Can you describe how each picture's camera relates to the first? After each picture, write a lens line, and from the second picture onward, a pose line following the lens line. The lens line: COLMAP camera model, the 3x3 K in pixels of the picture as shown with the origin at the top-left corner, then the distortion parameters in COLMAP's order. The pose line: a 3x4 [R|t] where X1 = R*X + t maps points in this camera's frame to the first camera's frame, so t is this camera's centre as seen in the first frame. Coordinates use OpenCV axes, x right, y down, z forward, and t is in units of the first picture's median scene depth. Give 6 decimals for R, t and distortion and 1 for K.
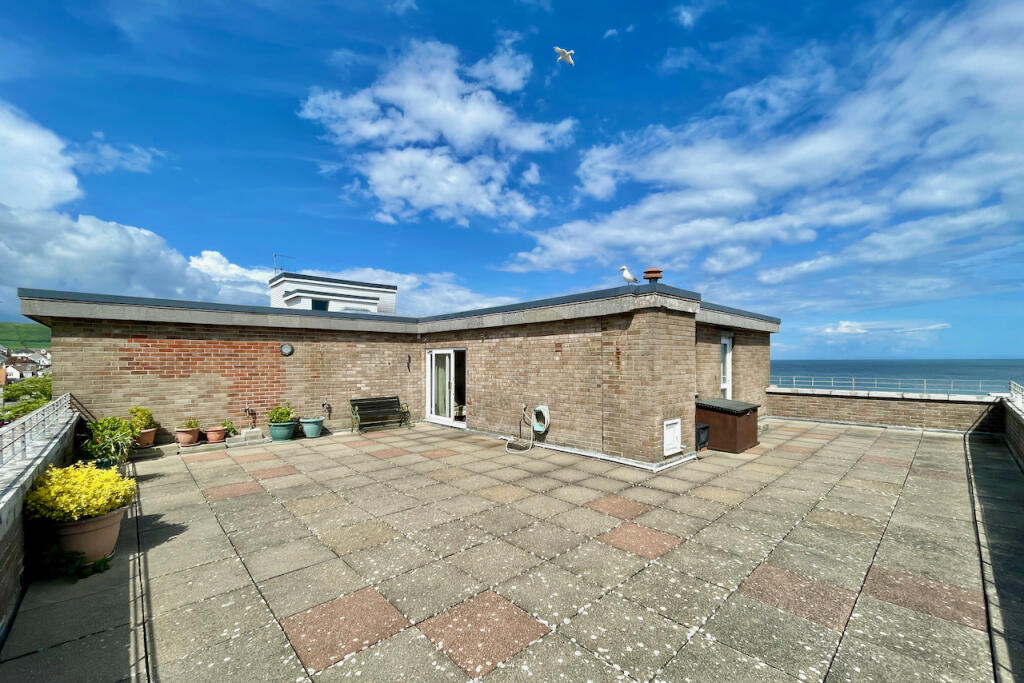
lens RADIAL K [[417.3, 0, 513.6], [0, 417.3, 347.2], [0, 0, 1]] dist [-0.004878, -0.000429]
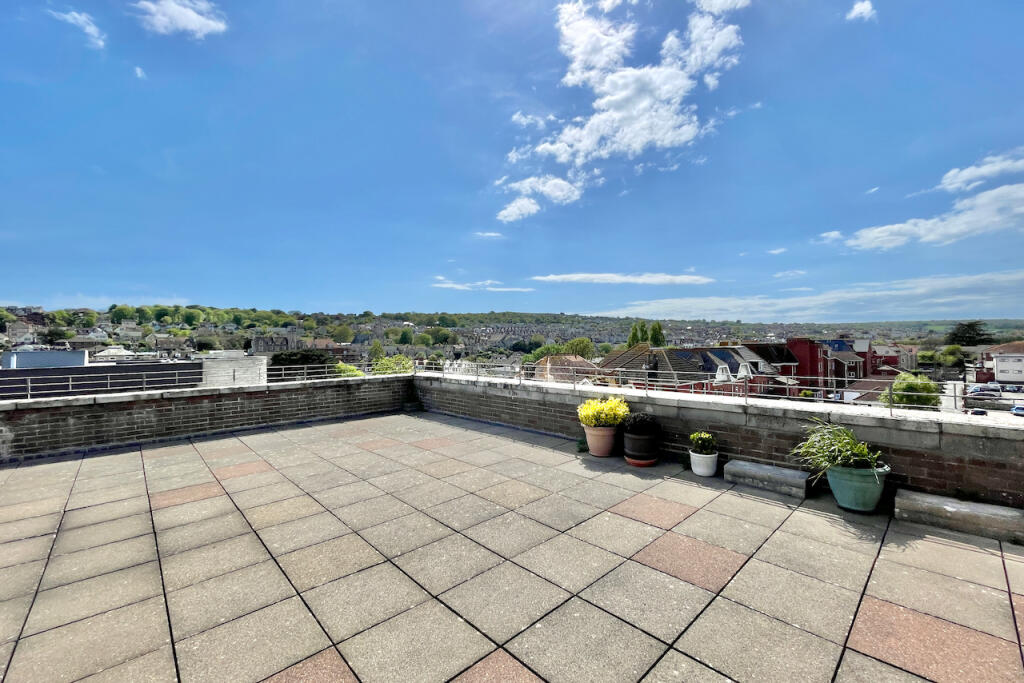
lens RADIAL K [[417.3, 0, 510.8], [0, 417.3, 342.6], [0, 0, 1]] dist [-0.004878, -0.000429]
pose [[-0.999927, 0.012066, -0.001109, -0.533374], [0.012090, 0.999587, -0.026084, 0.083166], [0.000793, -0.026096, -0.999659, 2.156599]]
